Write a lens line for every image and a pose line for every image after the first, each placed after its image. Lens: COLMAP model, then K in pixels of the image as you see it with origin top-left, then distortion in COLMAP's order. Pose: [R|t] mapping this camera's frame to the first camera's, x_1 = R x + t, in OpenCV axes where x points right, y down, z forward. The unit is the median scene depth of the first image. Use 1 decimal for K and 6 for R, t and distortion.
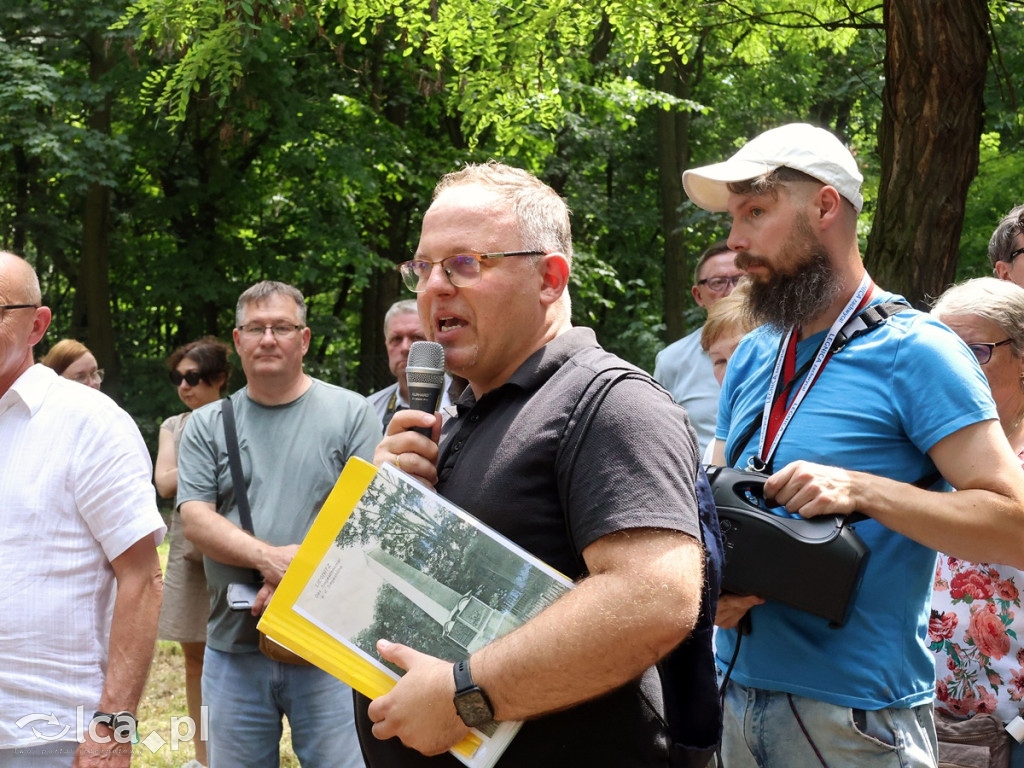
lens RADIAL K [[781.8, 0, 513.0], [0, 781.8, 387.7], [0, 0, 1]] dist [-0.018565, 0.023754]
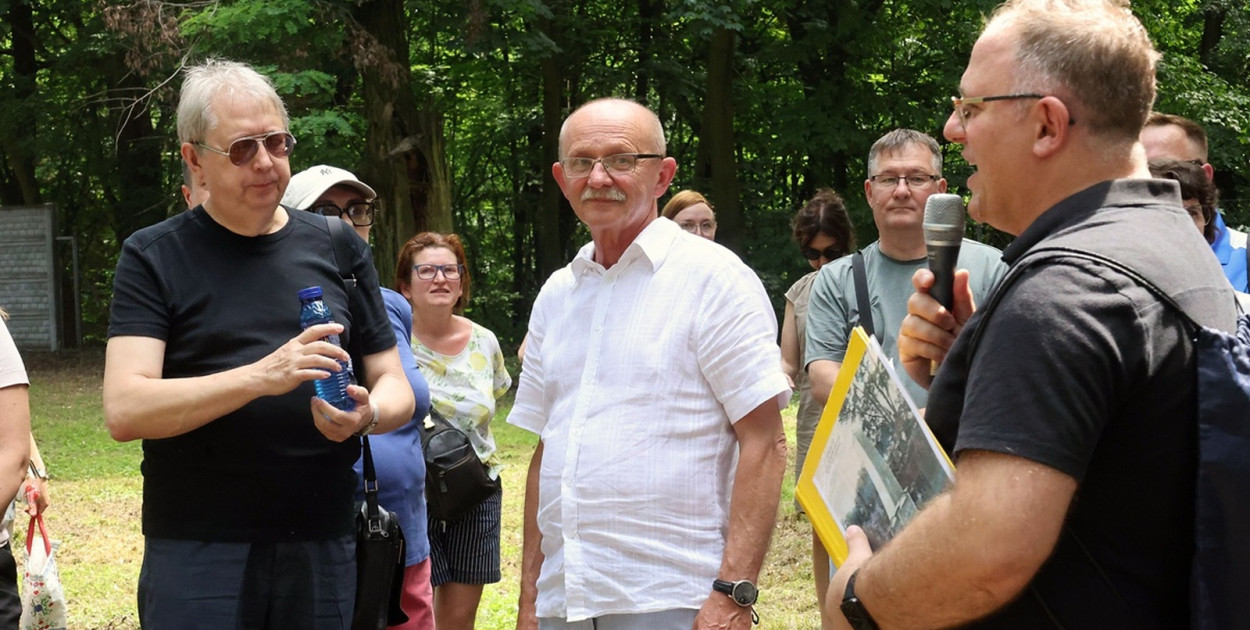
lens RADIAL K [[865.2, 0, 620.4], [0, 865.2, 311.8], [0, 0, 1]] dist [-0.049152, 0.028218]
pose [[0.997664, 0.001239, -0.068304, -0.582908], [0.000390, 0.999716, 0.023820, 0.060339], [0.068314, -0.023791, 0.997380, -0.064817]]
